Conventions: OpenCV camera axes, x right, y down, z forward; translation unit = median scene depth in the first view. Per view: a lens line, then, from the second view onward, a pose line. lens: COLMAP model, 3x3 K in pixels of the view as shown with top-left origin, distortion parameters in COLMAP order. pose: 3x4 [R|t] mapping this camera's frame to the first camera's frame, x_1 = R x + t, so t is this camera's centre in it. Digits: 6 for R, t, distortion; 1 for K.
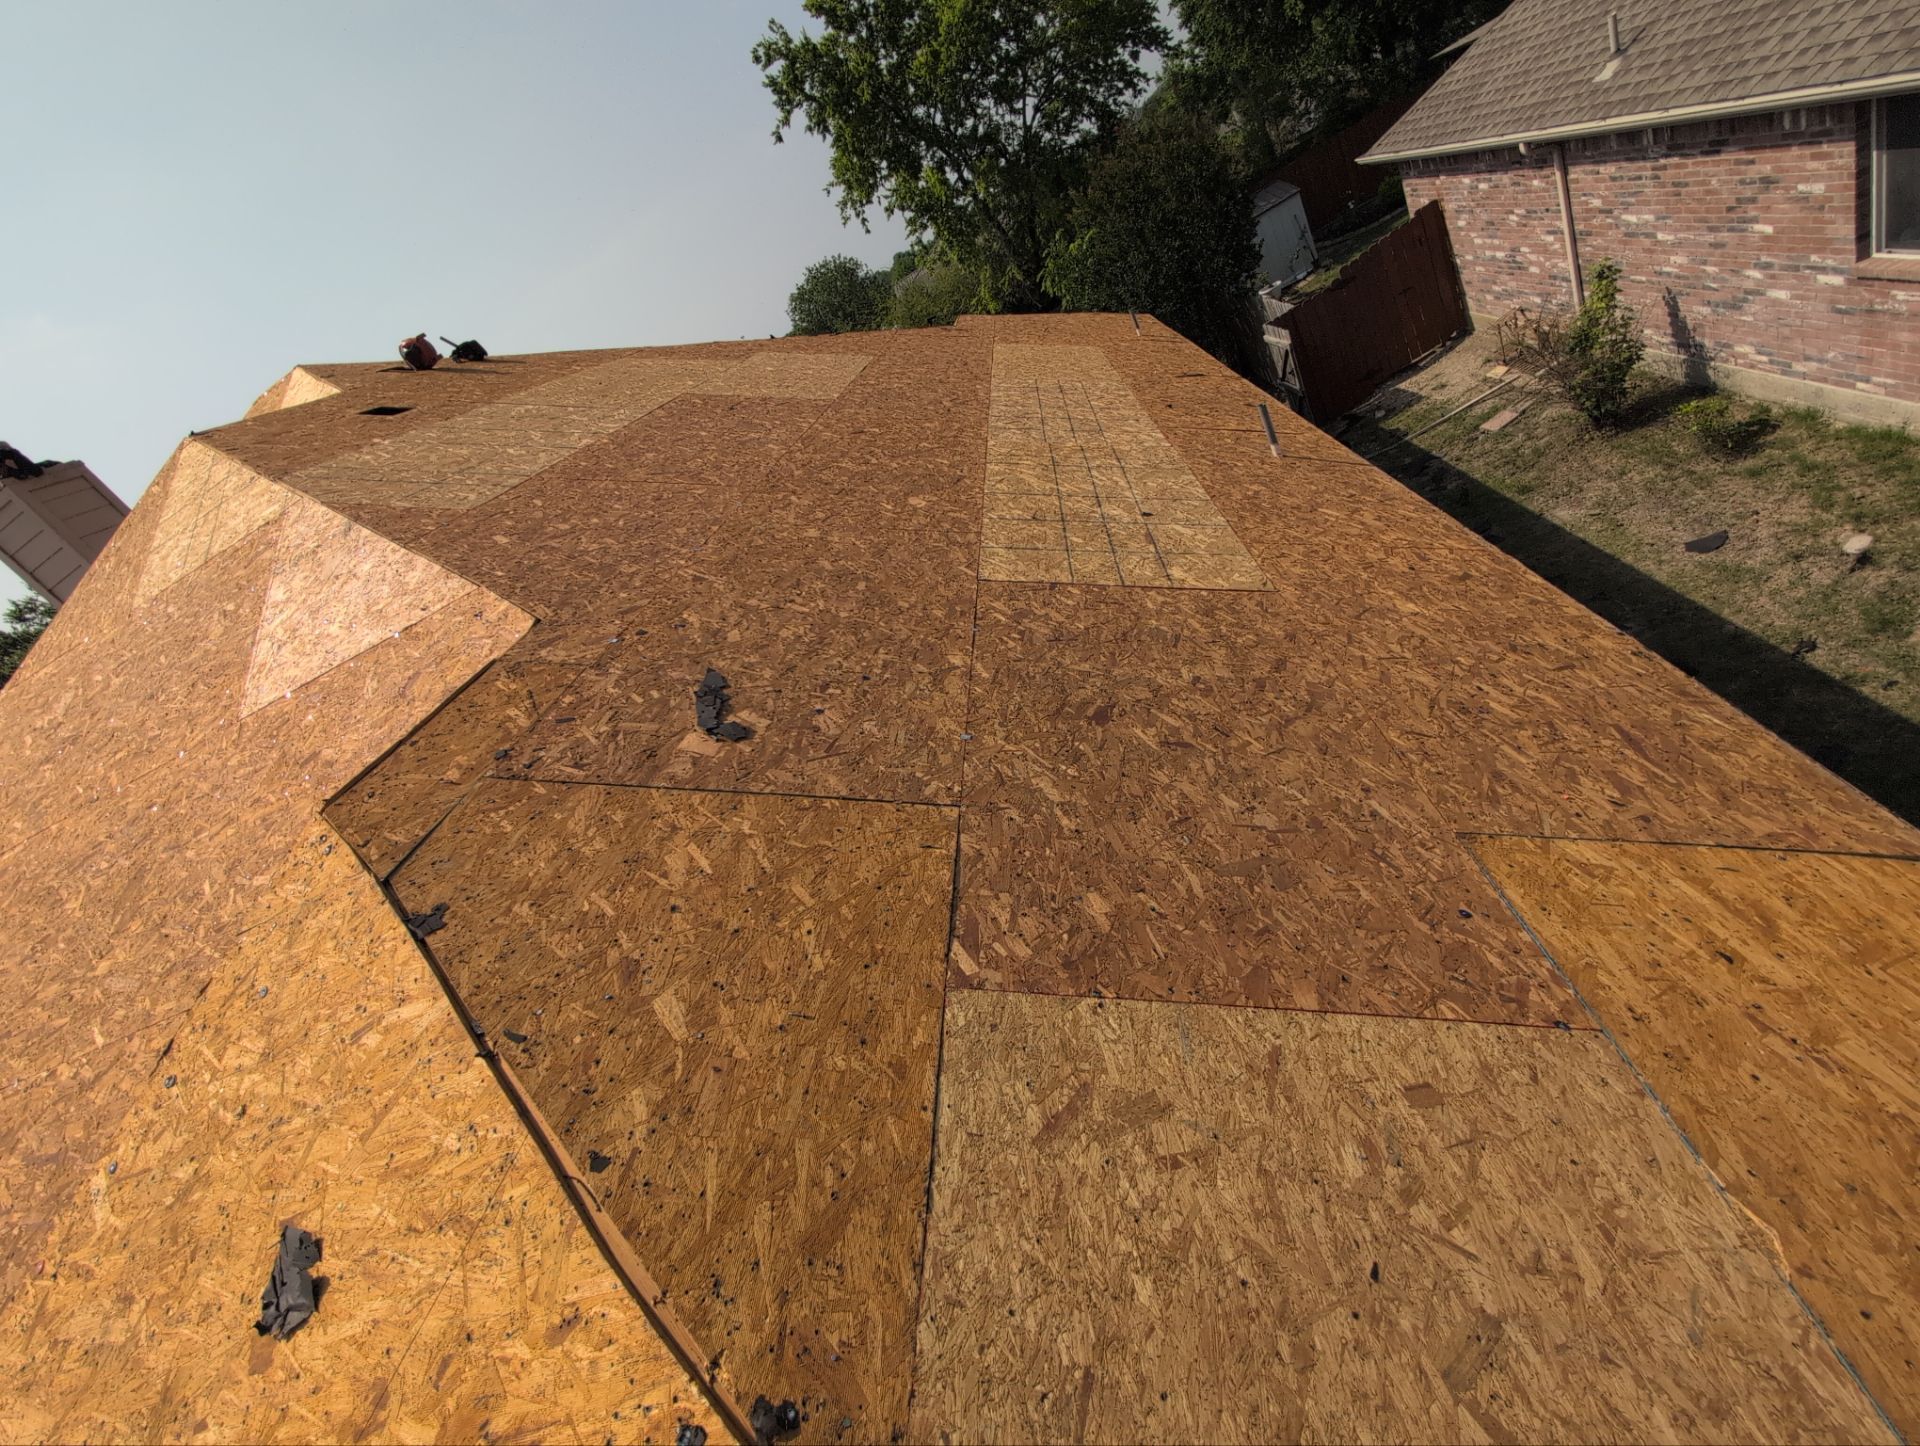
lens RADIAL K [[847.4, 0, 954.9], [0, 847.4, 721.6], [0, 0, 1]] dist [-0.000010, -0.000063]
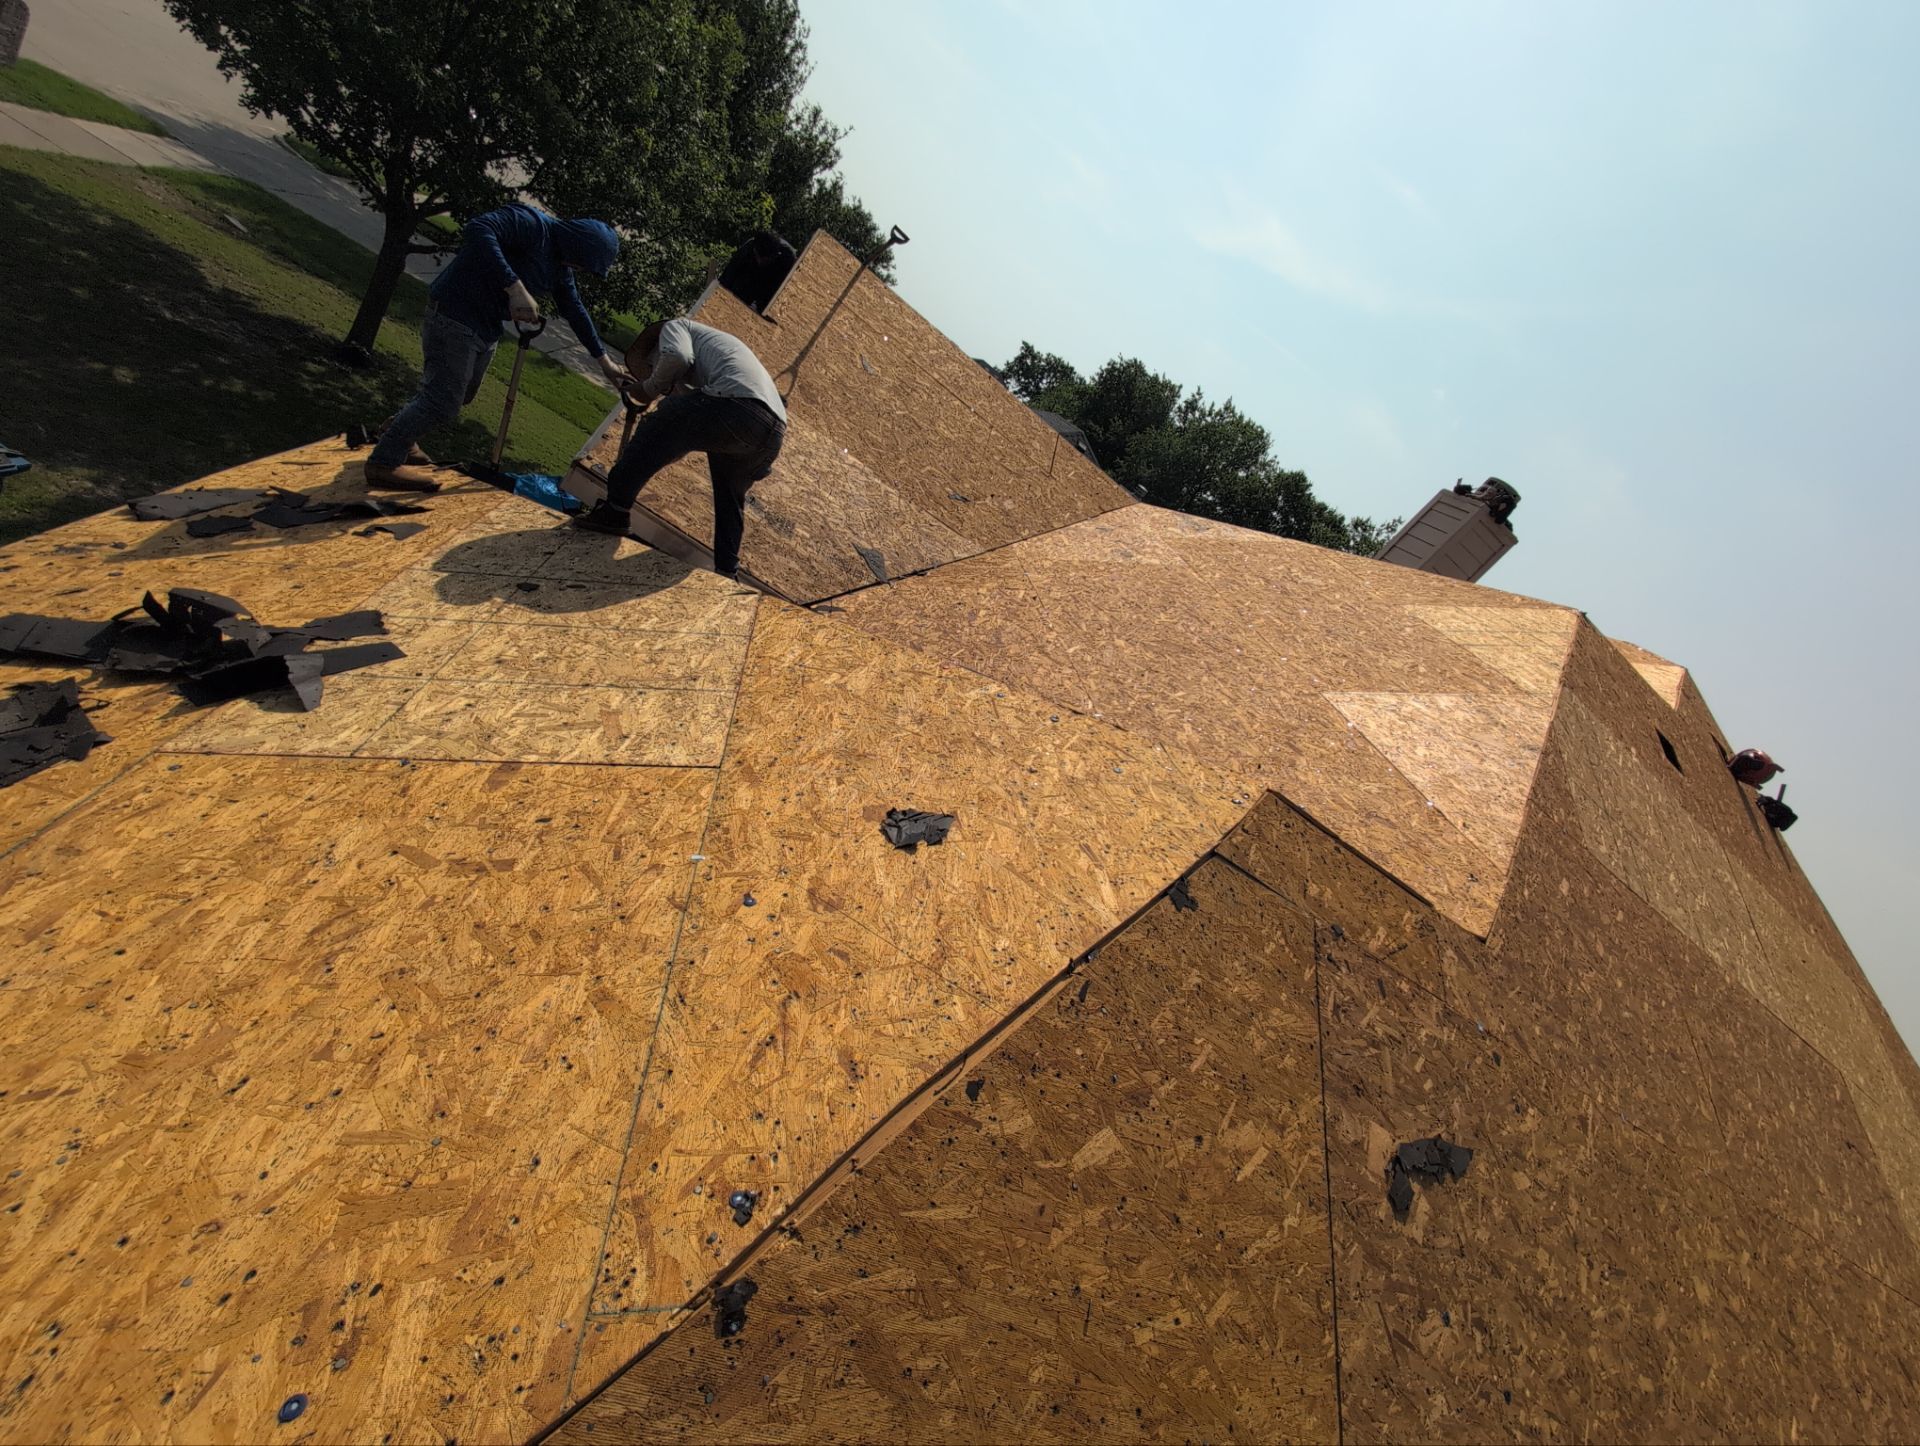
lens RADIAL K [[847.4, 0, 954.9], [0, 847.4, 721.6], [0, 0, 1]] dist [-0.000010, -0.000063]
pose [[-0.151952, 0.786308, -0.598857, -0.089660], [-0.914339, 0.118271, 0.387294, 0.049175], [0.375360, 0.606408, 0.700980, -0.016777]]
